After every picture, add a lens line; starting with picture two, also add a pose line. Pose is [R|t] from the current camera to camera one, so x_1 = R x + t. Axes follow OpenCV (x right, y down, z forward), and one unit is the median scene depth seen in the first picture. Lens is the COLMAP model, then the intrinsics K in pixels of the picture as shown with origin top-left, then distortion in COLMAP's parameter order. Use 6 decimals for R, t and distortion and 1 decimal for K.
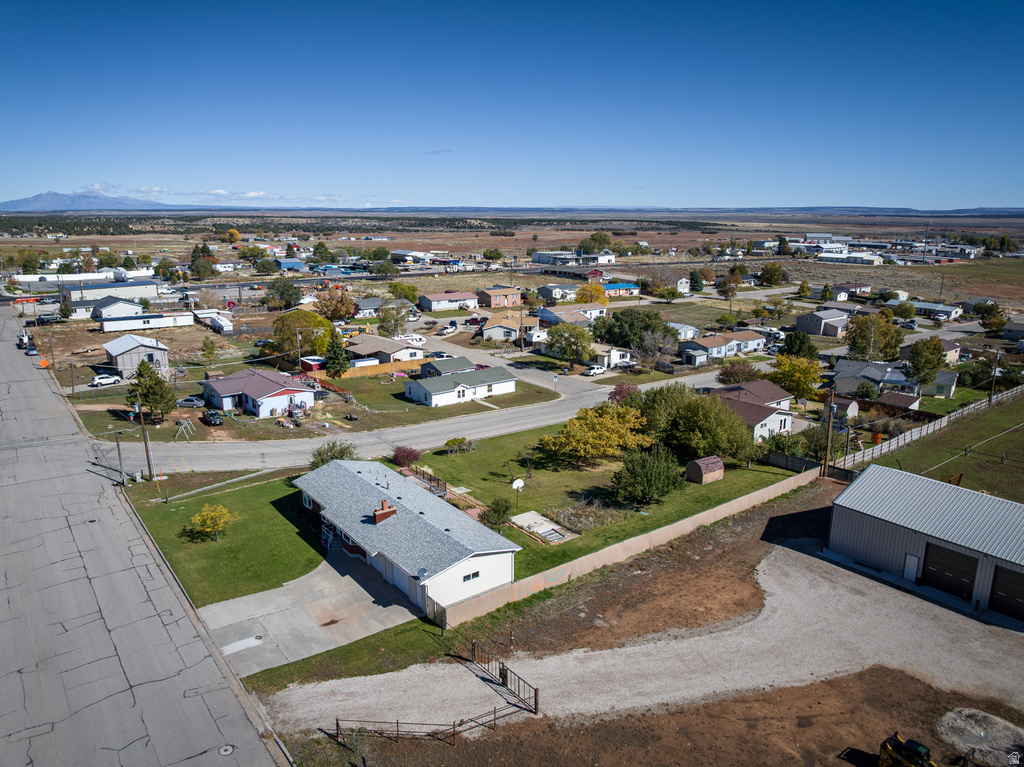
lens RADIAL K [[723.3, 0, 510.3], [0, 723.3, 378.3], [0, 0, 1]] dist [-0.037321, -0.000271]
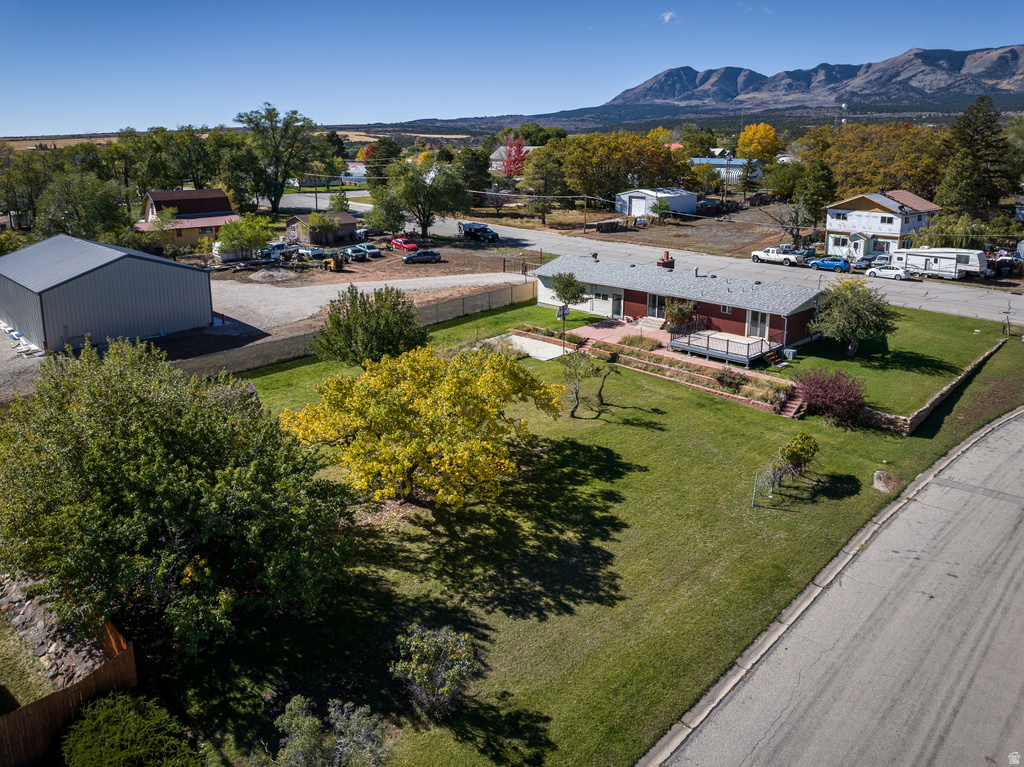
lens RADIAL K [[759.5, 0, 509.2], [0, 759.5, 299.6], [0, 0, 1]] dist [-0.059672, 0.033002]
pose [[-0.992331, 0.020082, -0.121965, 0.106570], [-0.033197, 0.907164, 0.419465, -0.124679], [0.119066, 0.420297, -0.899541, 1.126882]]
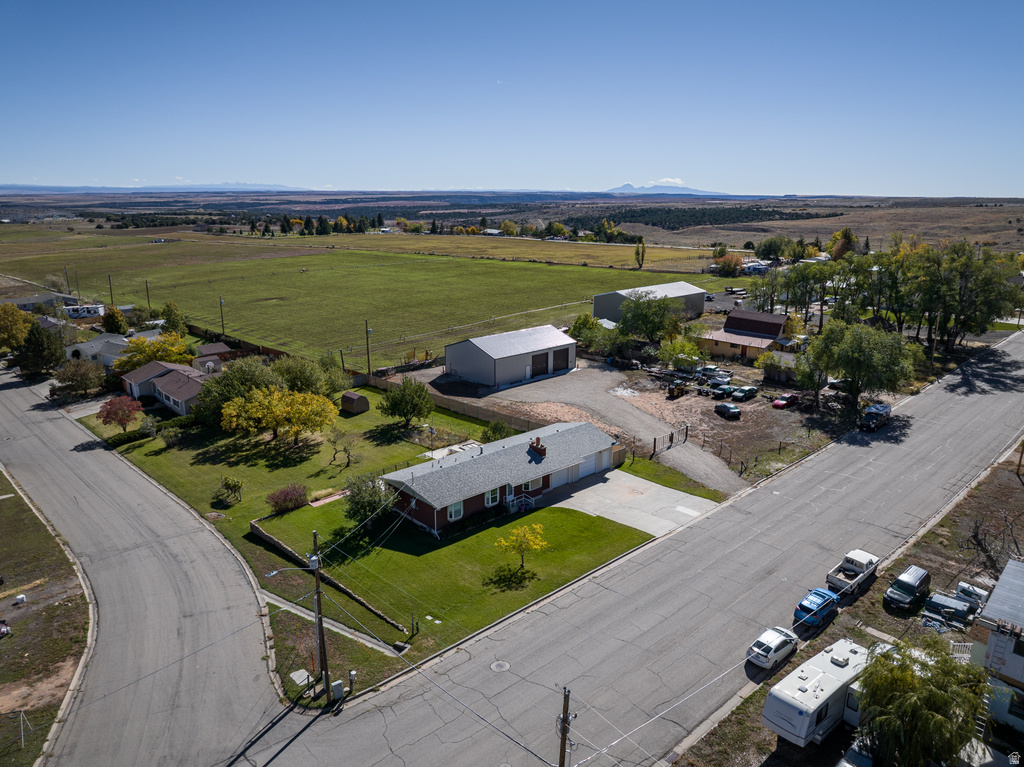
lens RADIAL K [[723.3, 0, 510.3], [0, 723.3, 378.3], [0, 0, 1]] dist [-0.037321, -0.000271]
pose [[-0.094631, -0.254525, 0.962425, -0.738547], [0.228487, 0.935402, 0.269844, -0.146465], [-0.968937, 0.245438, -0.030363, 0.597320]]
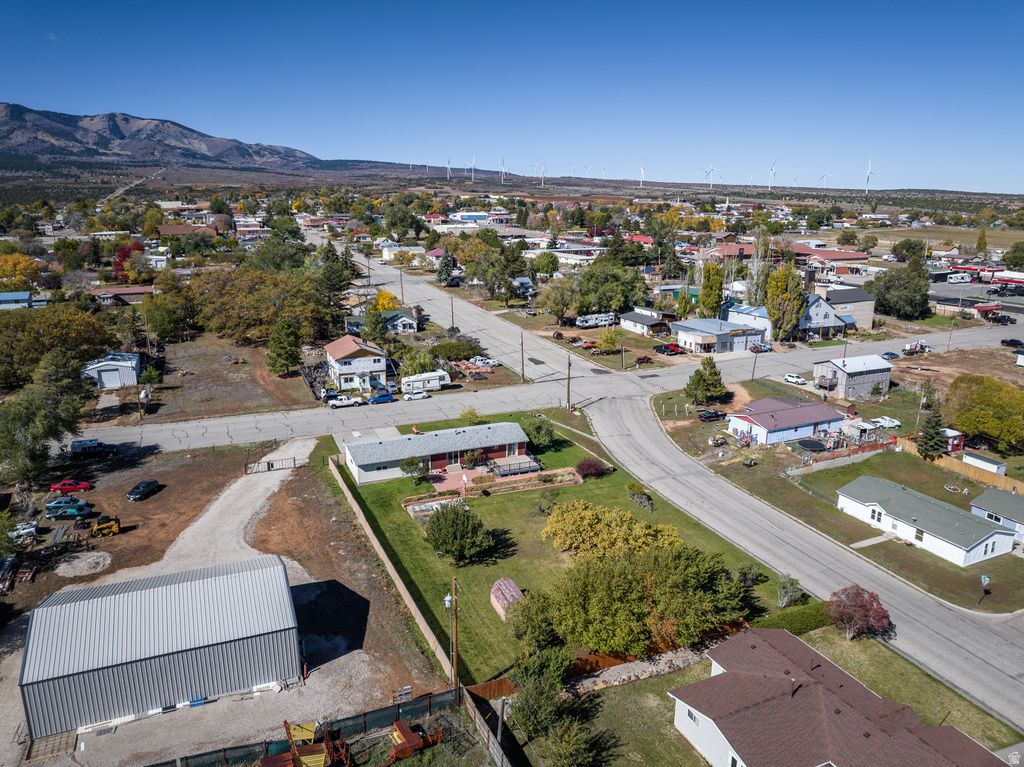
lens RADIAL K [[723.3, 0, 510.3], [0, 723.3, 378.3], [0, 0, 1]] dist [-0.037321, -0.000271]
pose [[-0.242890, 0.232141, -0.941868, 0.761457], [-0.222649, 0.931682, 0.287047, -0.264586], [0.944157, 0.279427, -0.174610, 0.834869]]
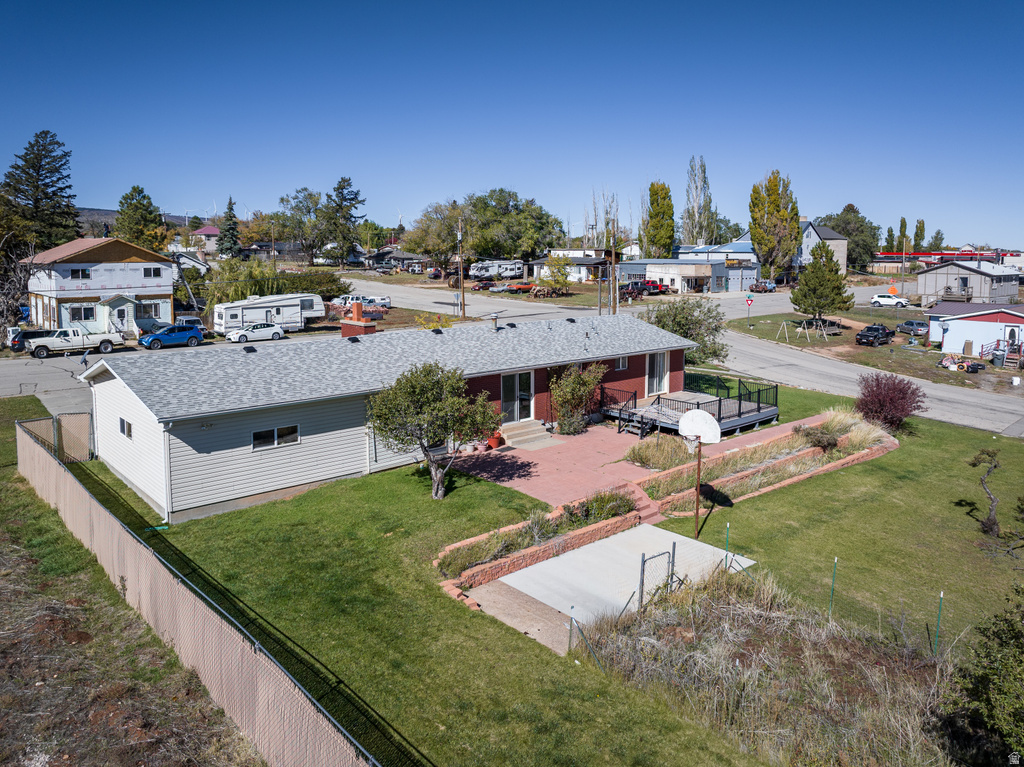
lens RADIAL K [[751.1, 0, 509.5], [0, 751.1, 328.2], [0, 0, 1]] dist [-0.060786, 0.032527]
pose [[0.079779, 0.097715, -0.992012, 0.194786], [-0.232416, 0.969578, 0.076814, 0.069624], [0.969339, 0.224431, 0.100063, 0.596242]]
